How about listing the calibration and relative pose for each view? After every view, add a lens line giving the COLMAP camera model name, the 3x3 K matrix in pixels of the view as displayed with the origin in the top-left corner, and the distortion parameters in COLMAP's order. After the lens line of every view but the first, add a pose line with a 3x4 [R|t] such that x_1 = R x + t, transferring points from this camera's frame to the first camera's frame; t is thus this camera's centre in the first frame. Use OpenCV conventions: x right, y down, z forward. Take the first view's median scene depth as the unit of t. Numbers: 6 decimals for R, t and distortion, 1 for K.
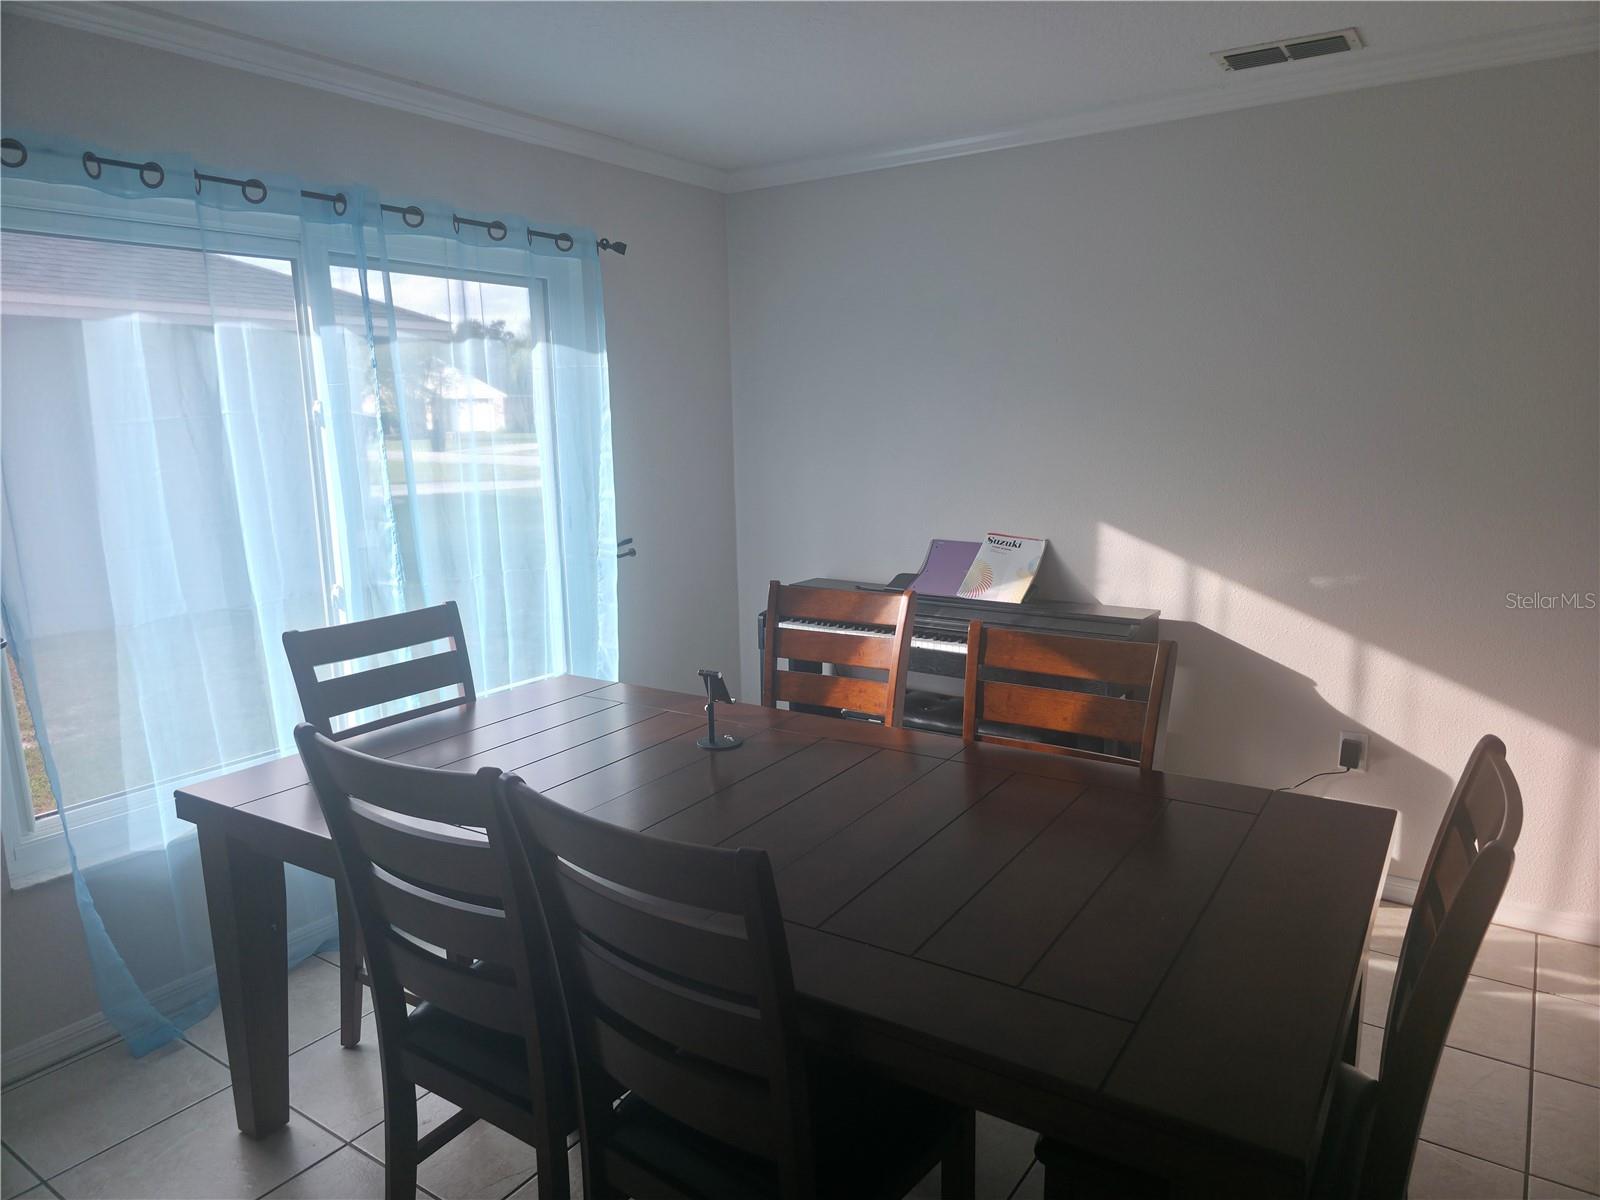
lens RADIAL K [[1072.2, 0, 804.5], [0, 1072.2, 606.1], [0, 0, 1]] dist [0.043750, -0.019388]
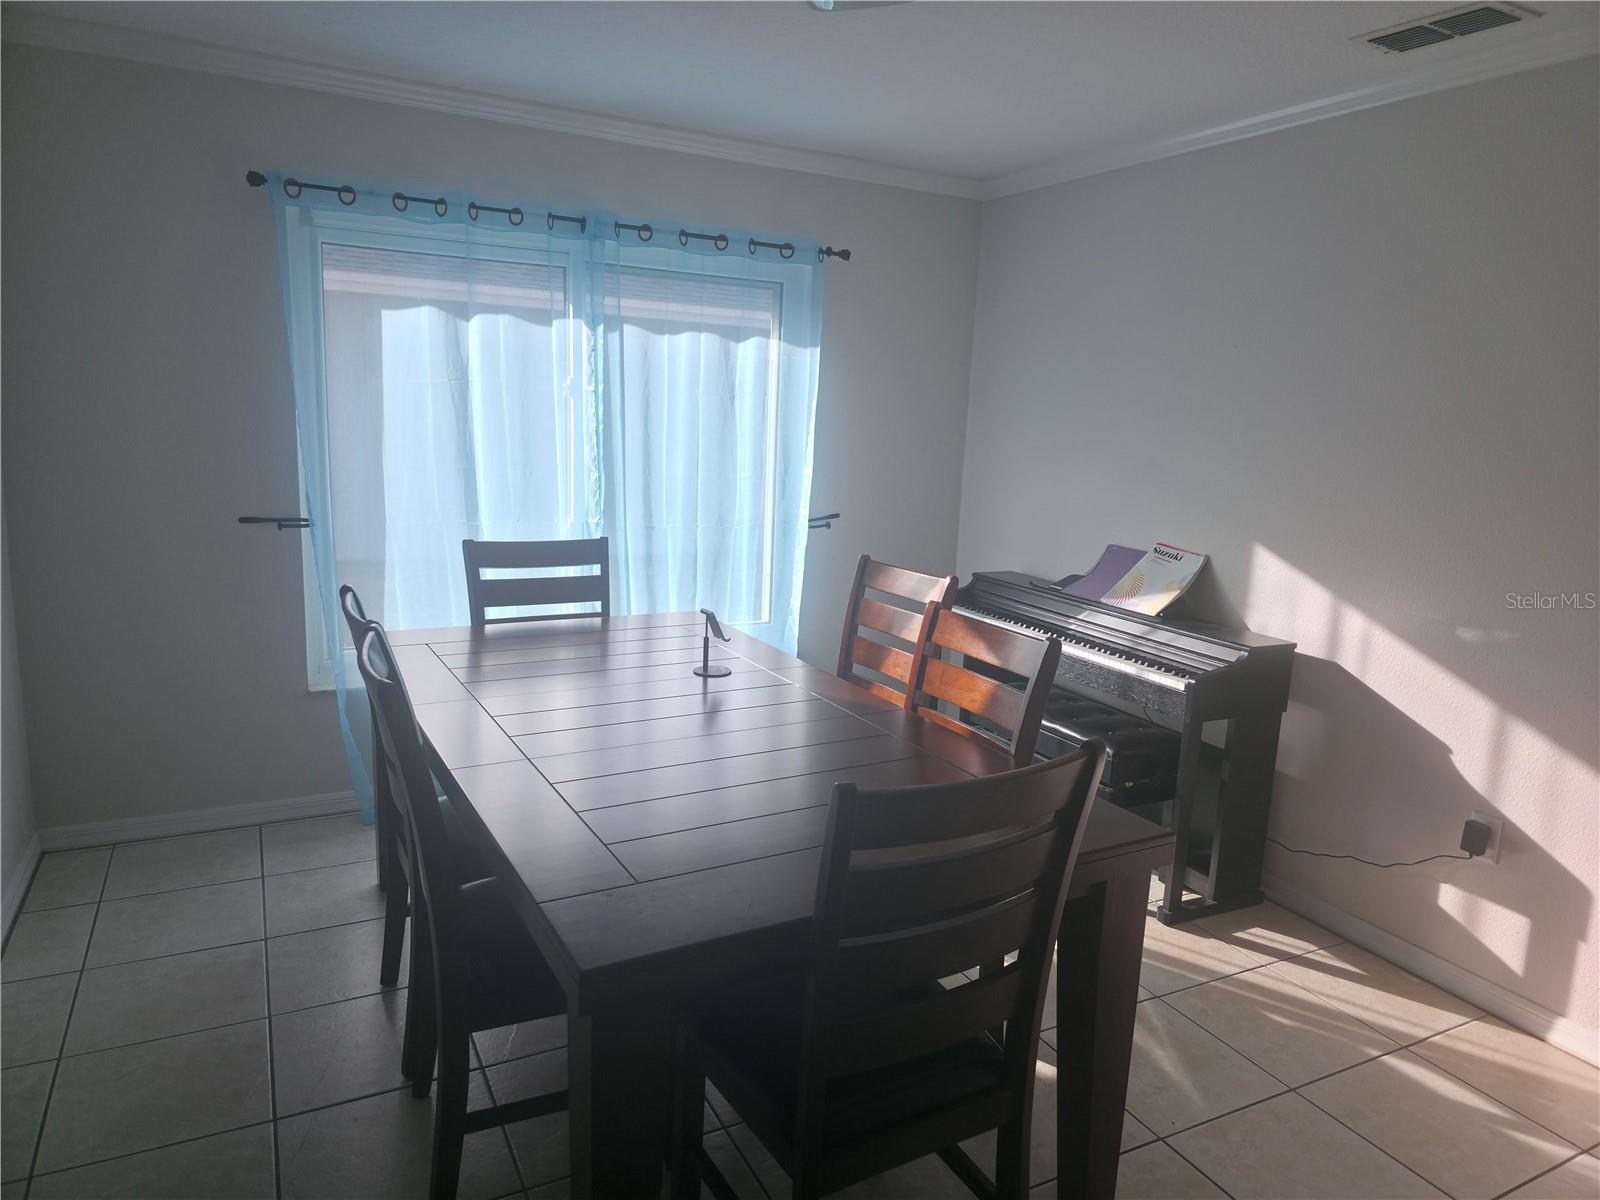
lens RADIAL K [[1072.2, 0, 838.8], [0, 1072.2, 608.7], [0, 0, 1]] dist [0.043750, -0.019388]
pose [[0.883305, 0.140056, -0.447388, 0.414885], [-0.140822, 0.989526, 0.031739, 0.000224], [0.447147, 0.034967, 0.893777, -0.000604]]
